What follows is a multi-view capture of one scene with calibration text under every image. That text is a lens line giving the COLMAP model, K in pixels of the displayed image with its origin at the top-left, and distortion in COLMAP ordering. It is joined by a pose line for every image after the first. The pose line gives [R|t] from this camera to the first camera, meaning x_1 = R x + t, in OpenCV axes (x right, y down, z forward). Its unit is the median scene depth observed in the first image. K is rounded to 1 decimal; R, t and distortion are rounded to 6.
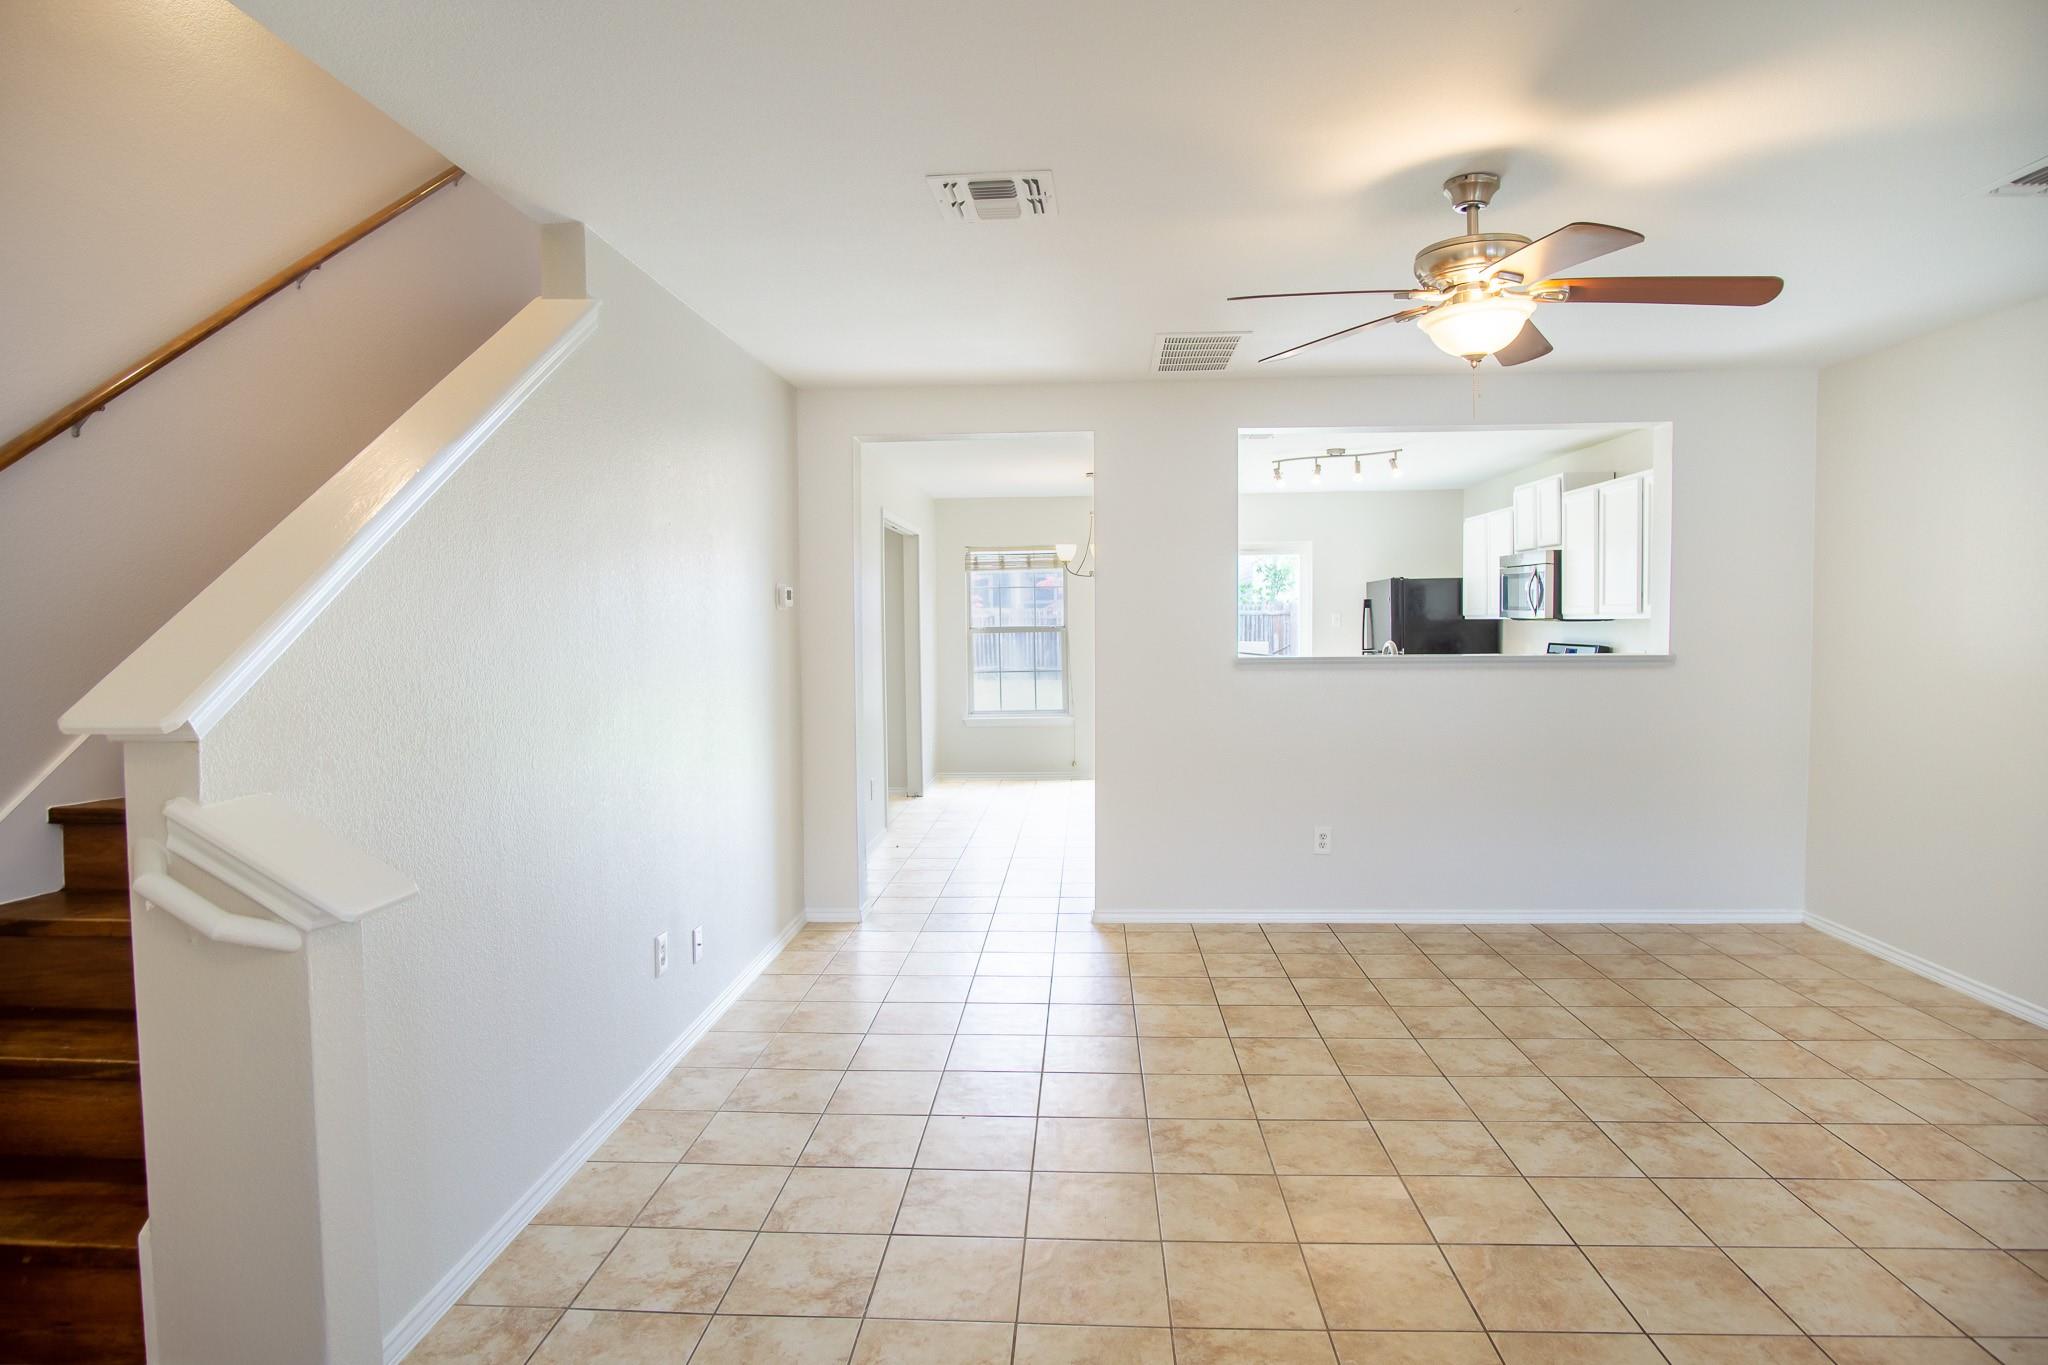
lens RADIAL K [[1103.6, 0, 1034.4], [0, 1103.6, 670.3], [0, 0, 1]] dist [-0.027184, 0.001157]
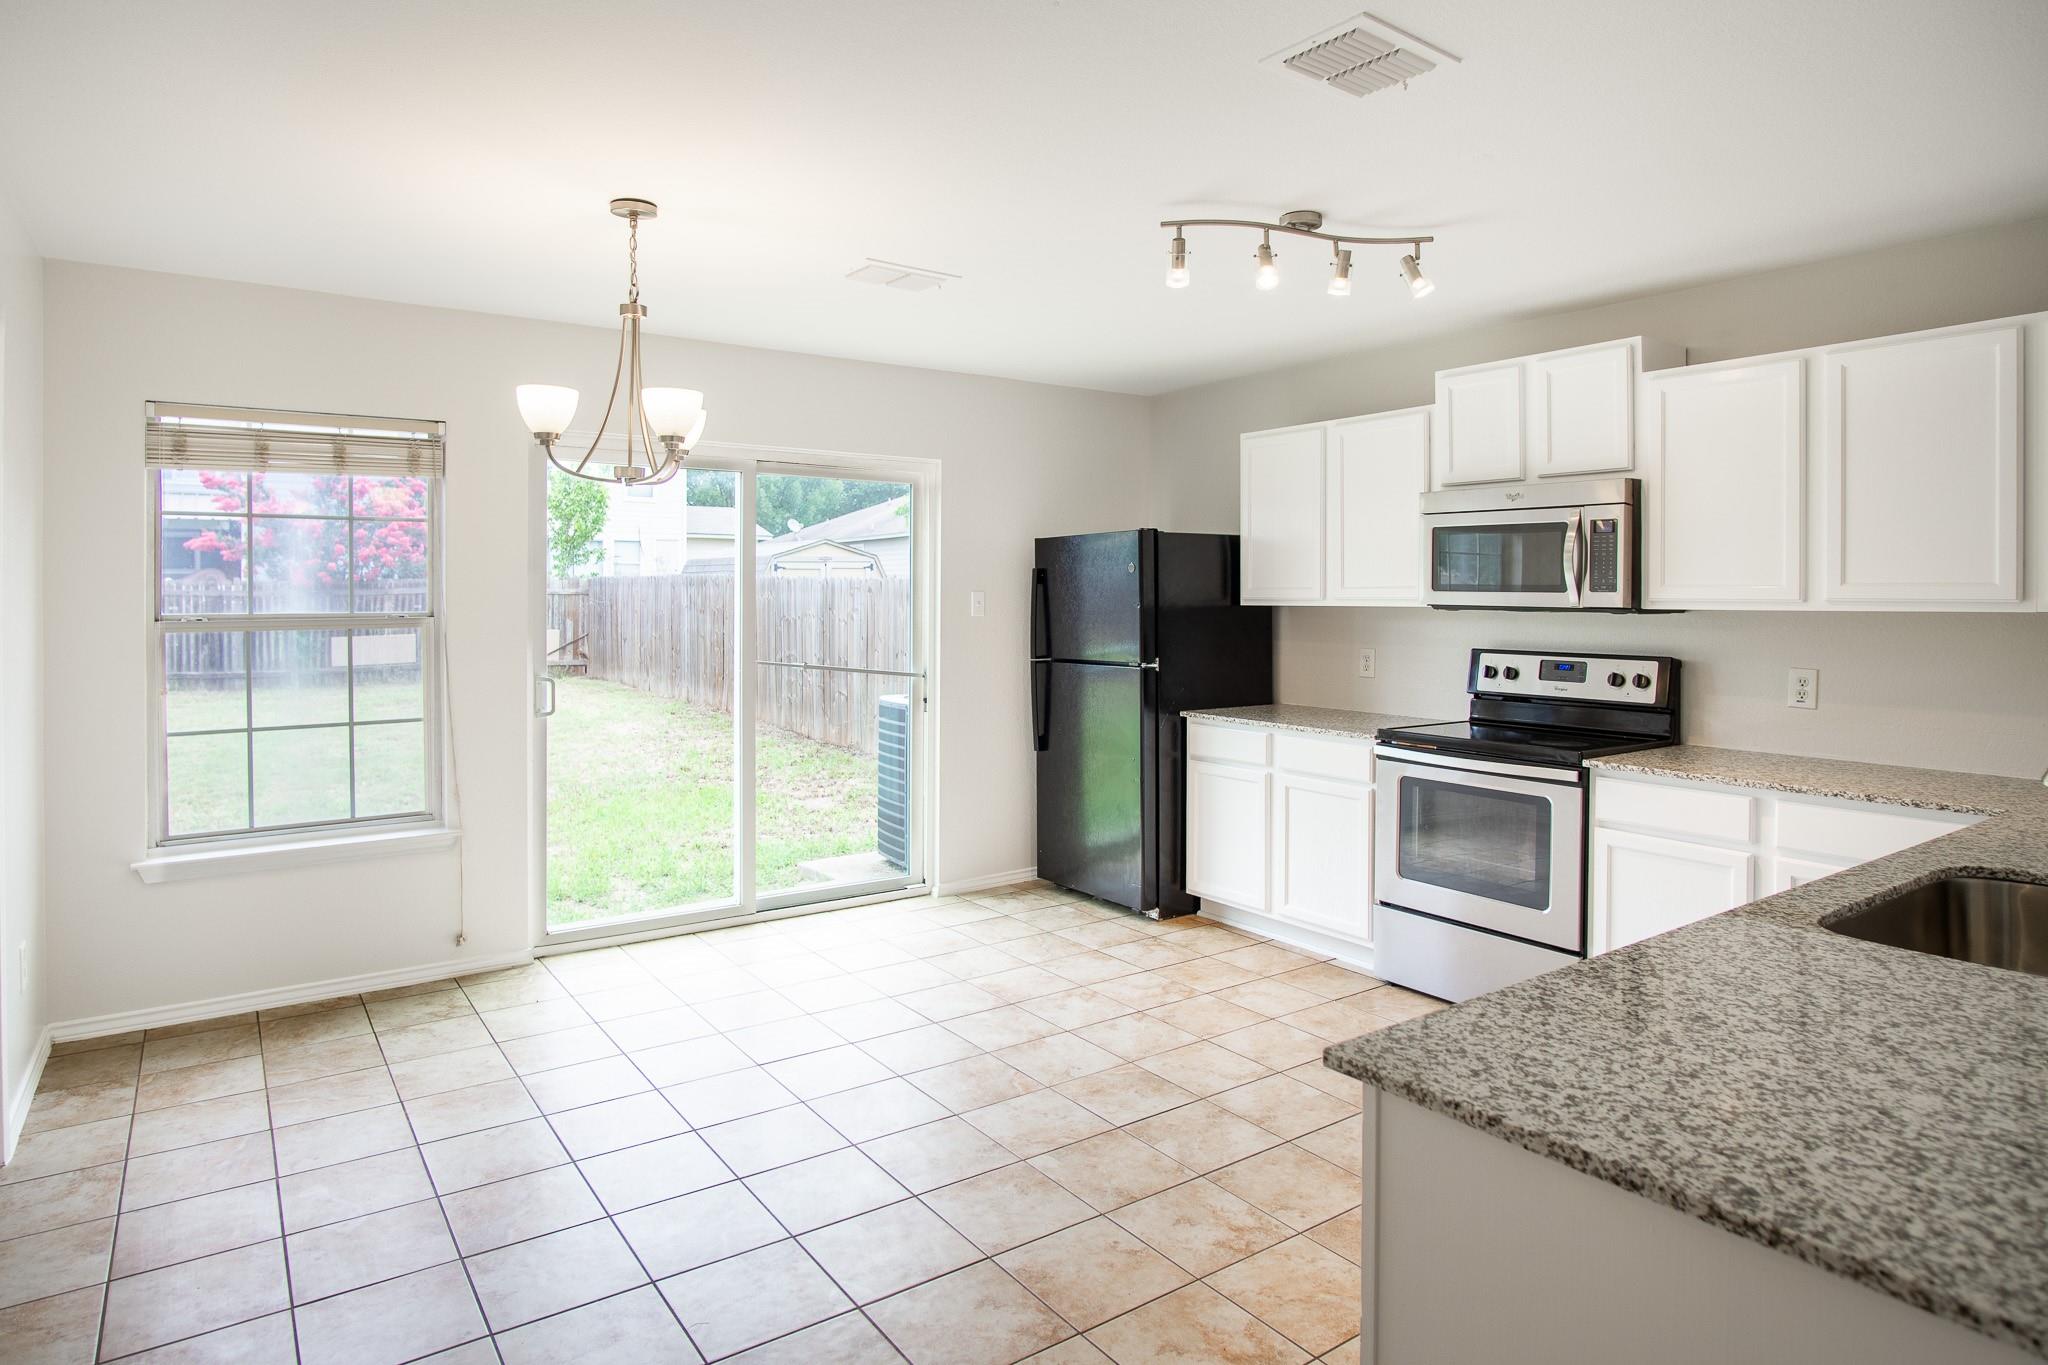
lens RADIAL K [[1168.6, 0, 1020.4], [0, 1168.6, 612.4], [0, 0, 1]] dist [-0.021480, 0.000087]
pose [[0.787153, 0.010115, 0.616675, -0.099000], [0.013080, 0.999367, -0.033088, -0.029020], [-0.616620, 0.034112, 0.786522, 0.706634]]
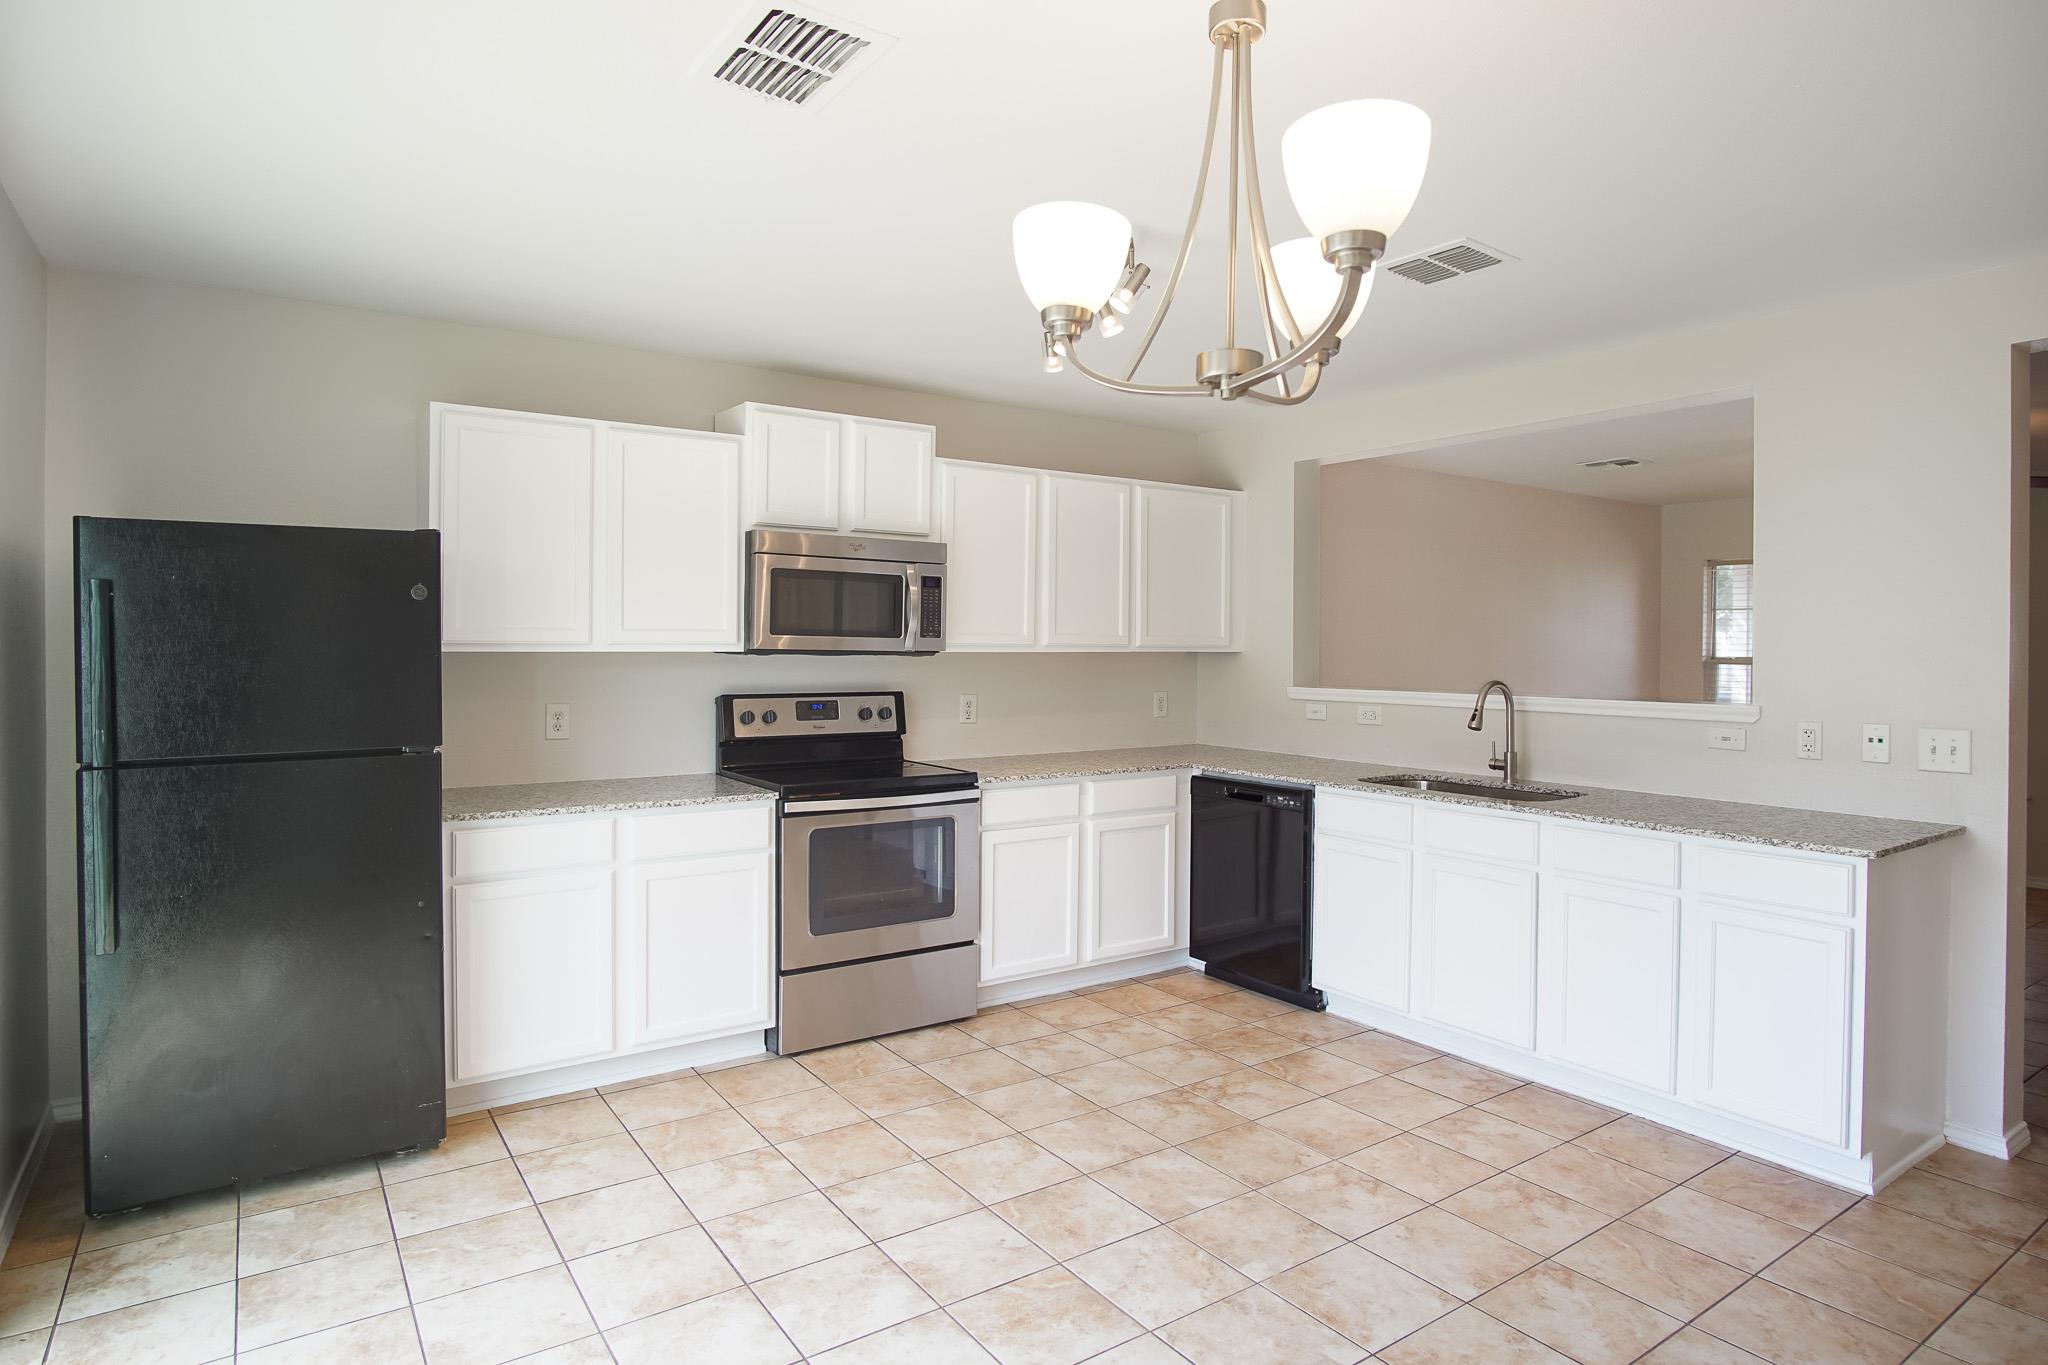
lens RADIAL K [[1134.9, 0, 1017.8], [0, 1134.9, 653.2], [0, 0, 1]] dist [-0.028240, 0.000428]
pose [[-0.604999, 0.005748, 0.796205, -0.078174], [0.040562, 0.998898, 0.023609, -0.056905], [-0.795192, 0.046579, -0.604566, 1.294477]]
